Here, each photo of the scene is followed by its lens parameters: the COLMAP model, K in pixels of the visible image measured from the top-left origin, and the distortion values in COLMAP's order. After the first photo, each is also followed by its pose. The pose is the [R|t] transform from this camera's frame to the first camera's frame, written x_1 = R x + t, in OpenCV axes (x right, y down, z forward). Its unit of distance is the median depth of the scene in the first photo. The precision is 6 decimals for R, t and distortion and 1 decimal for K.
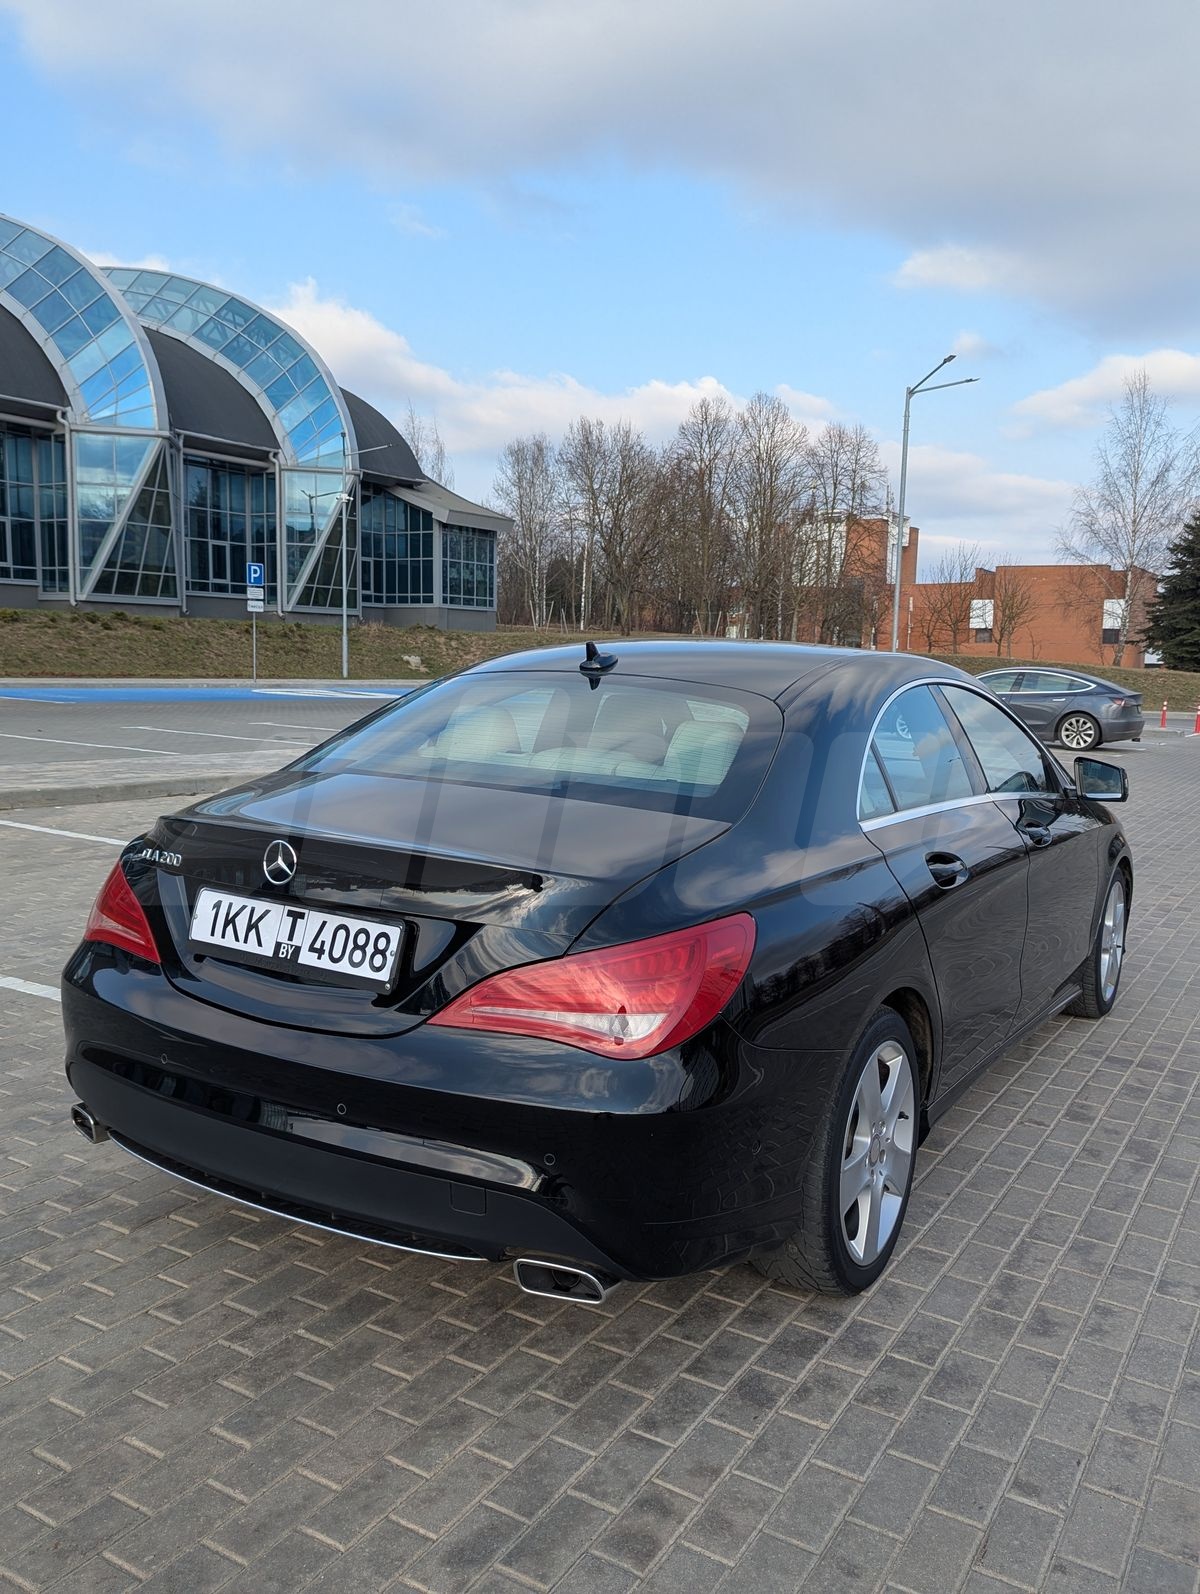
lens RADIAL K [[1292.1, 0, 600.2], [0, 1292.1, 794.5], [0, 0, 1]] dist [0.079432, -0.100005]
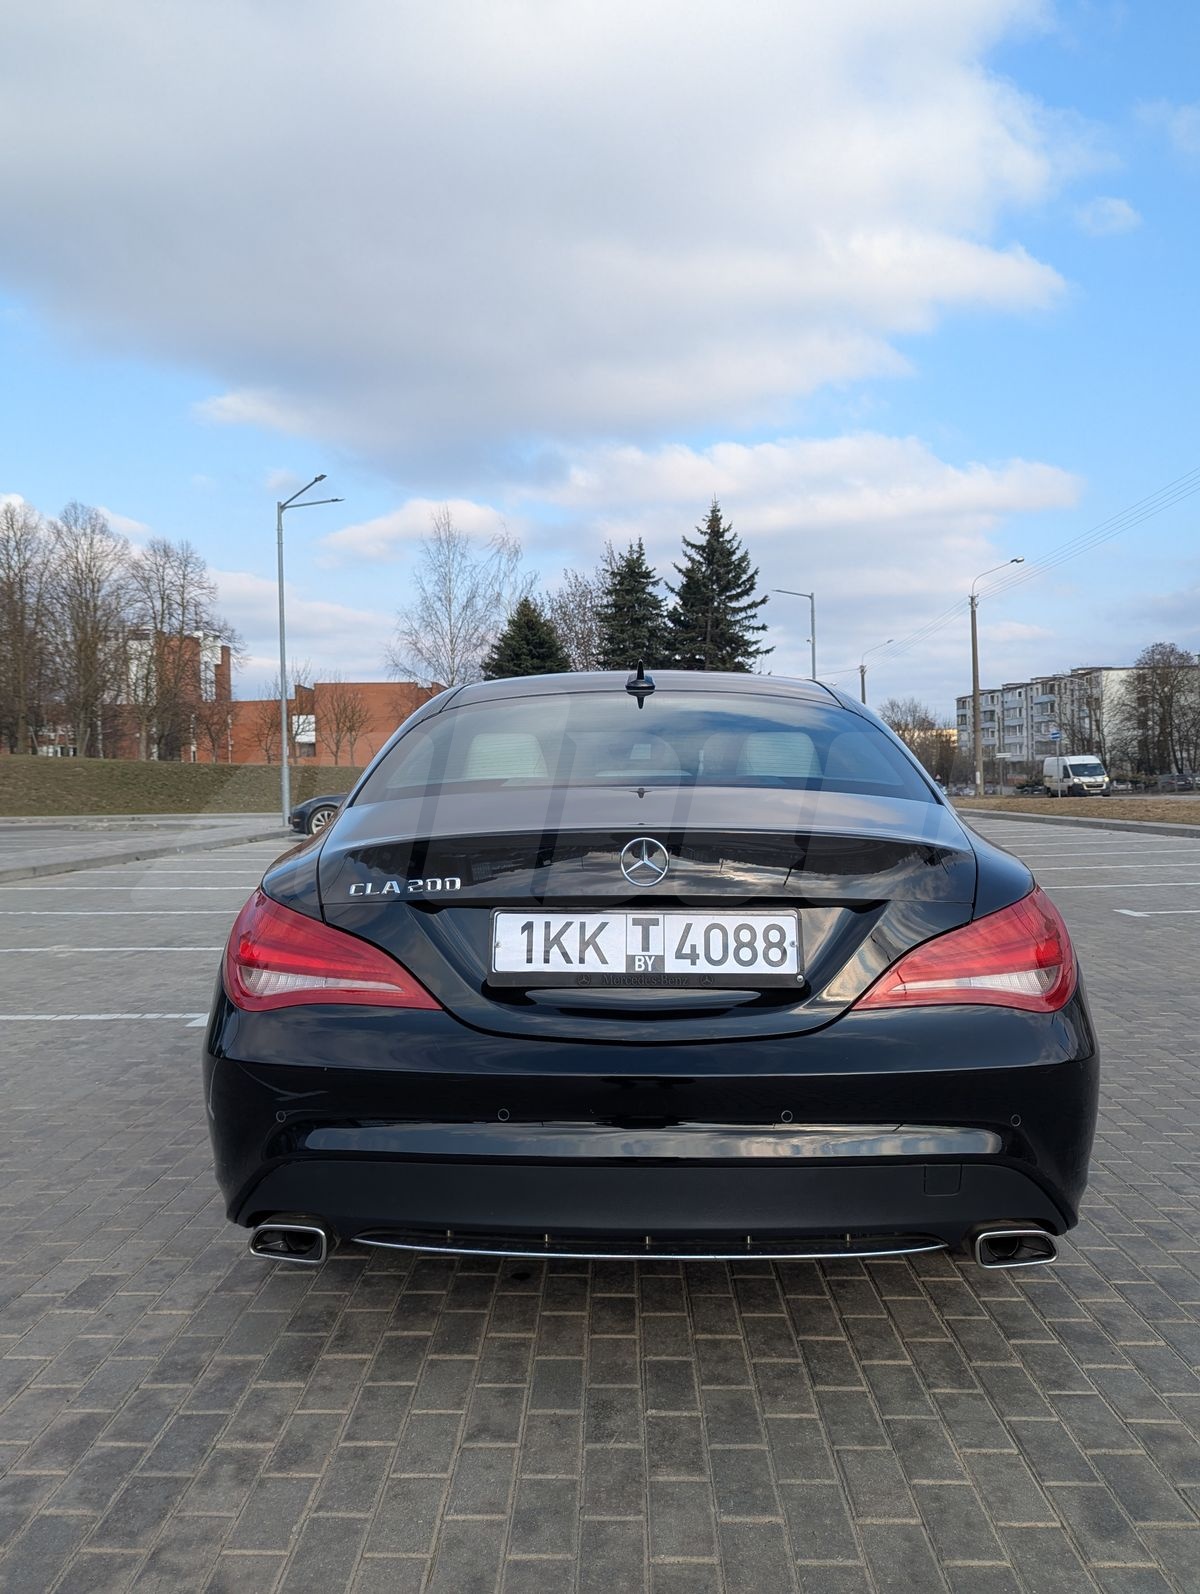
lens RADIAL K [[1292.1, 0, 600.2], [0, 1292.1, 794.5], [0, 0, 1]] dist [0.079432, -0.100005]
pose [[0.867503, -0.048267, 0.495084, -0.676257], [0.092946, 0.993481, -0.066005, 0.059174], [-0.488671, 0.103276, 0.866334, 0.227325]]
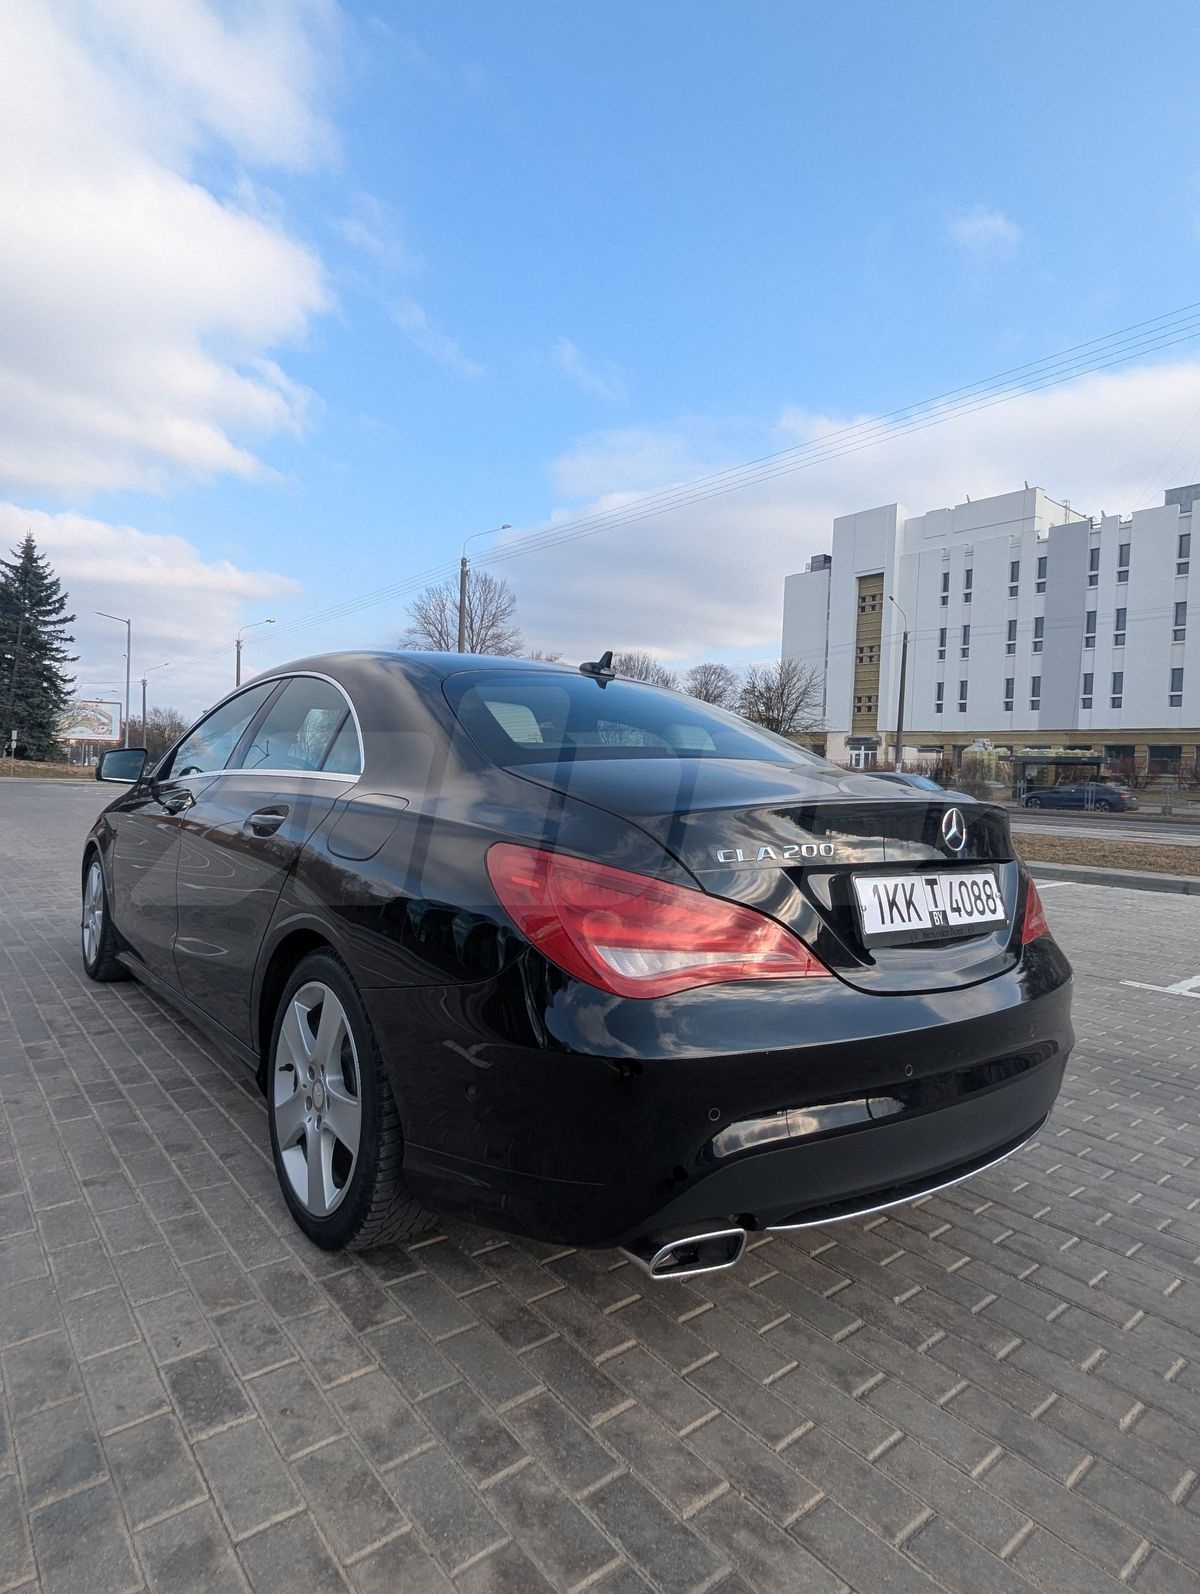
lens RADIAL K [[862.0, 0, 596.2], [0, 862.0, 793.3], [0, 0, 1]] dist [-0.007576, -0.001071]
pose [[0.341998, -0.031239, 0.939181, -0.931246], [0.070664, 0.997472, 0.007446, -0.001062], [-0.937040, 0.063820, 0.343341, 0.978260]]
